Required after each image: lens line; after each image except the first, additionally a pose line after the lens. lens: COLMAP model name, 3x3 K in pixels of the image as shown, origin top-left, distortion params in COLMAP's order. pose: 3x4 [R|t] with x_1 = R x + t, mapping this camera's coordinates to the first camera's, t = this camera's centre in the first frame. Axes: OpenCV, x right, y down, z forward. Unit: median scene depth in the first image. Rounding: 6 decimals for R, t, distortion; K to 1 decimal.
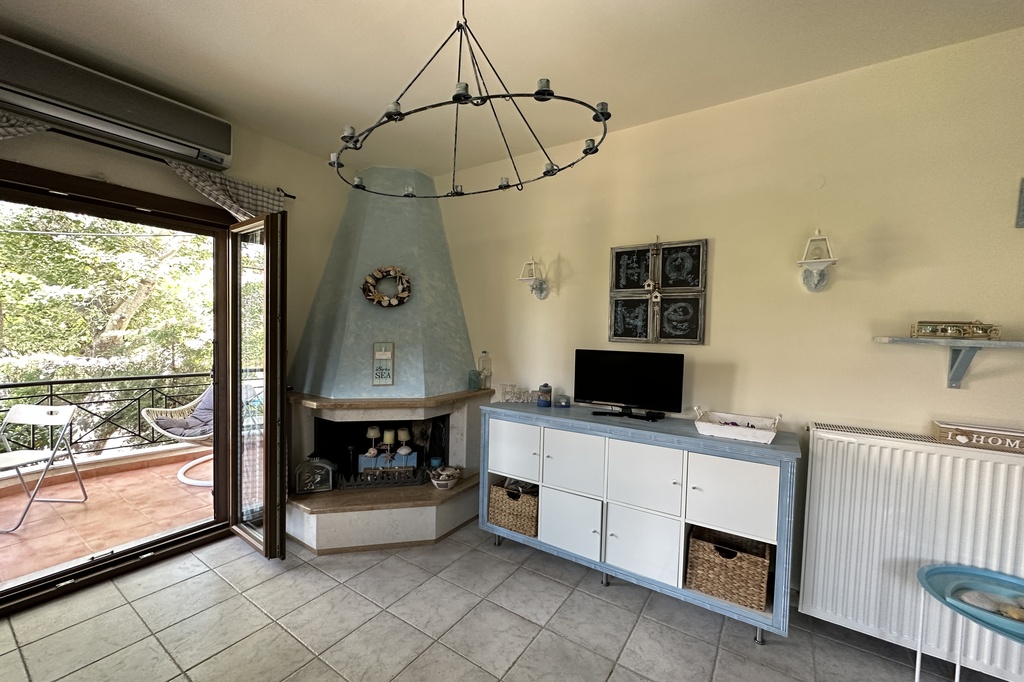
lens RADIAL K [[408.5, 0, 510.6], [0, 408.5, 350.1], [0, 0, 1]] dist [-0.003571, 0.001051]
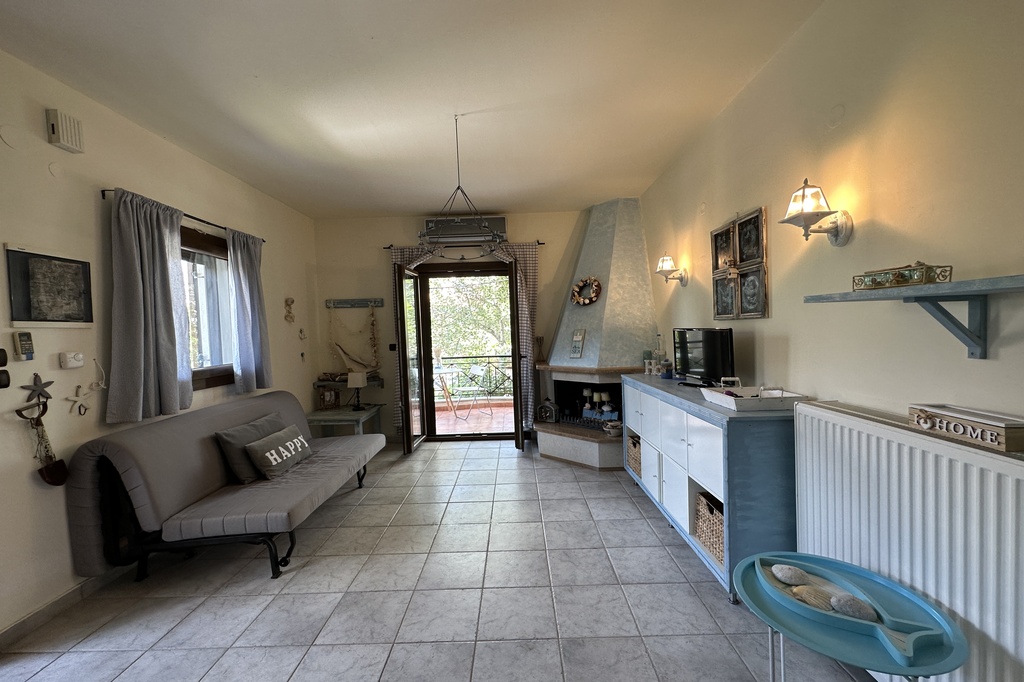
lens RADIAL K [[408.5, 0, 502.7], [0, 408.5, 365.6], [0, 0, 1]] dist [-0.003571, 0.001051]
pose [[0.529395, 0.038371, -0.847508, 0.929049], [-0.006501, 0.999131, 0.041175, 0.061154], [0.848351, -0.016289, 0.529184, -0.029999]]
